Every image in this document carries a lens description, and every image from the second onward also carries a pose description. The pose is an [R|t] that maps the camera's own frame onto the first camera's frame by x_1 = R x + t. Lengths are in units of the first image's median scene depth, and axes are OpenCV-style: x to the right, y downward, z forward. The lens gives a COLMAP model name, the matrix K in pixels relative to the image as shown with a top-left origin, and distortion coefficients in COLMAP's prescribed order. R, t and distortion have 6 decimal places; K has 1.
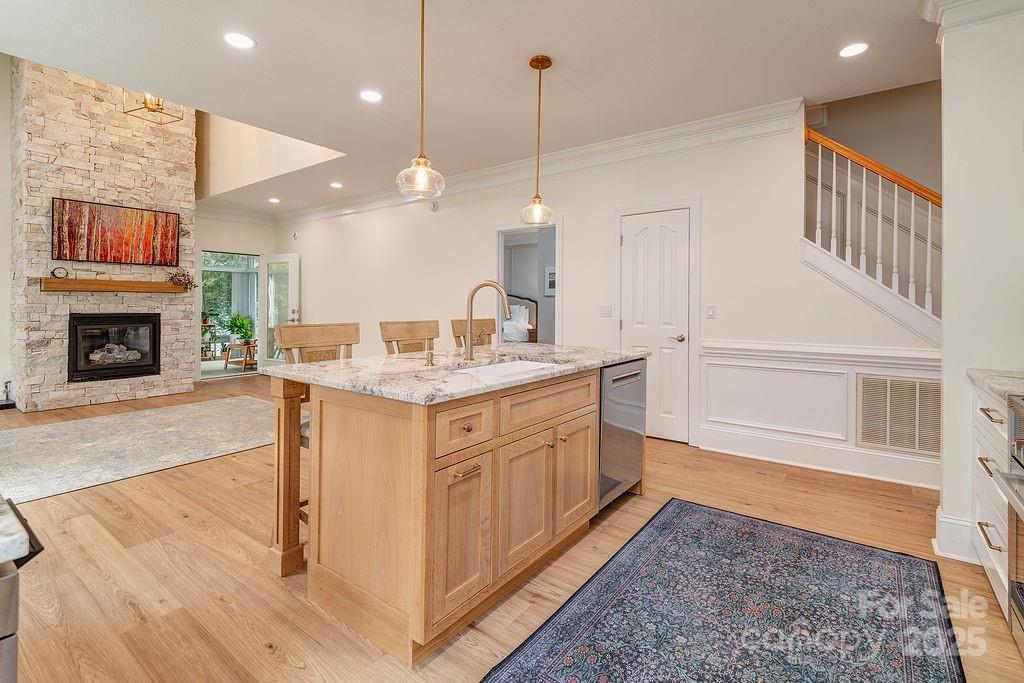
lens RADIAL K [[480.7, 0, 509.9], [0, 480.7, 315.3], [0, 0, 1]] dist [-0.004313, -0.000830]
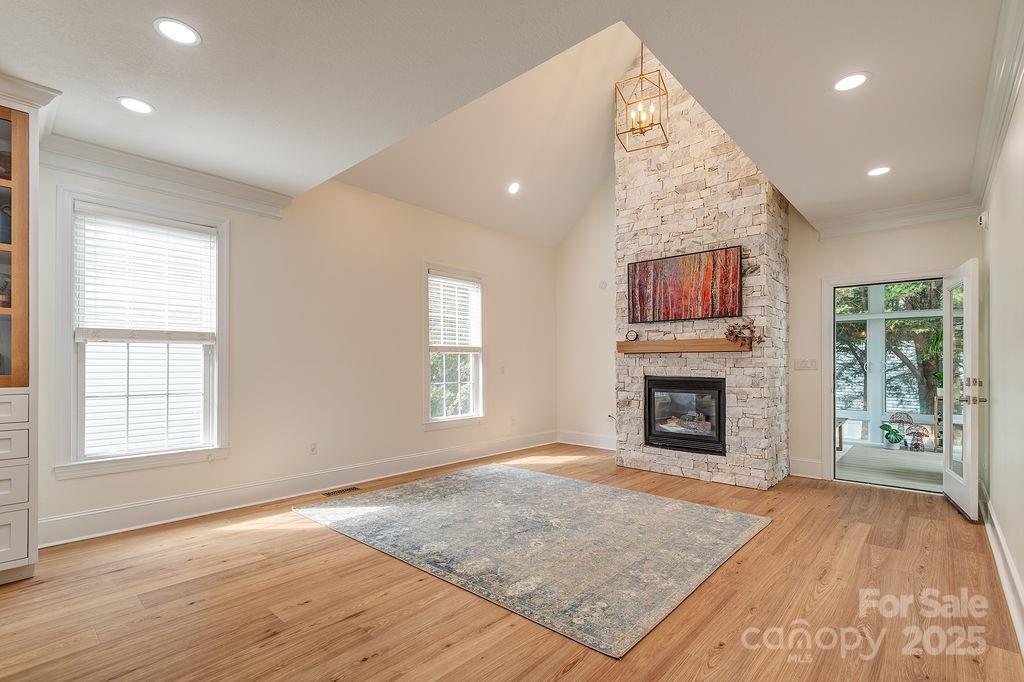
lens RADIAL K [[472.8, 0, 514.1], [0, 472.8, 362.4], [0, 0, 1]] dist [0.022544, -0.000102]
pose [[-0.086207, -0.006870, -0.996254, 0.082068], [-0.021971, 0.999746, -0.004993, -0.020256], [0.996035, 0.021459, -0.086336, 0.786279]]
